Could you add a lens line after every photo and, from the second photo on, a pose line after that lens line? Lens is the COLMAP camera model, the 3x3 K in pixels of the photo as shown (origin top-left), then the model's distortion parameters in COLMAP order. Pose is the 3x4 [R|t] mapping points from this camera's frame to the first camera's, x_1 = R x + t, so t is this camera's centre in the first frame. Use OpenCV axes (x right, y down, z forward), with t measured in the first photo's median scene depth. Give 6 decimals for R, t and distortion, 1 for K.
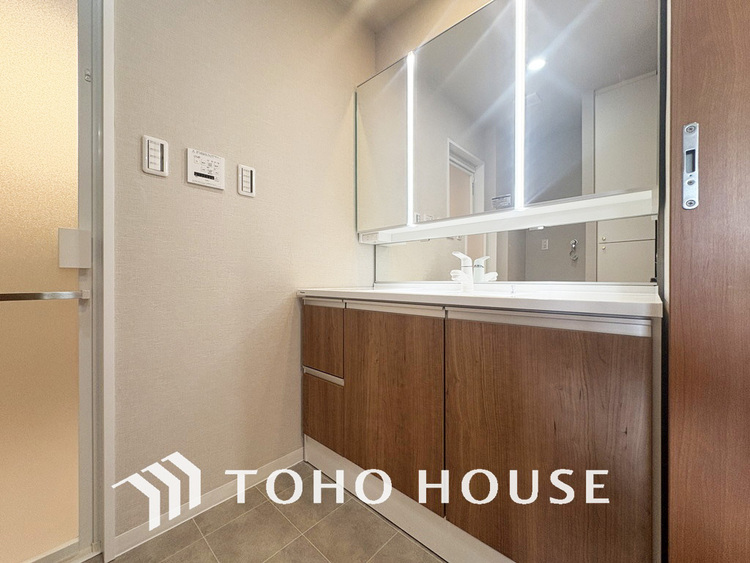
lens RADIAL K [[298.5, 0, 373.7], [0, 298.5, 282.7], [0, 0, 1]] dist [0.000253, 0.000370]
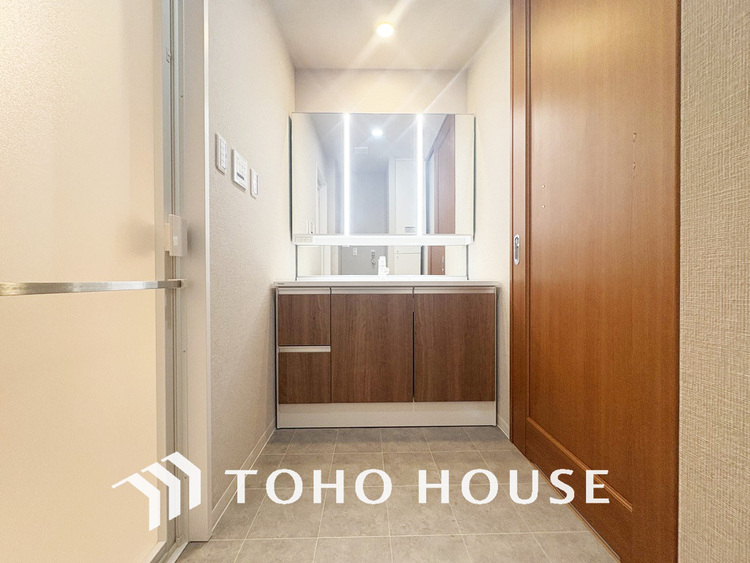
lens RADIAL K [[298.5, 0, 376.0], [0, 298.5, 279.7], [0, 0, 1]] dist [0.000253, 0.000370]
pose [[0.704309, -0.003135, 0.709887, -0.987334], [0.004390, 0.999990, 0.000060, 0.023707], [-0.709880, 0.003074, 0.704316, -0.113669]]
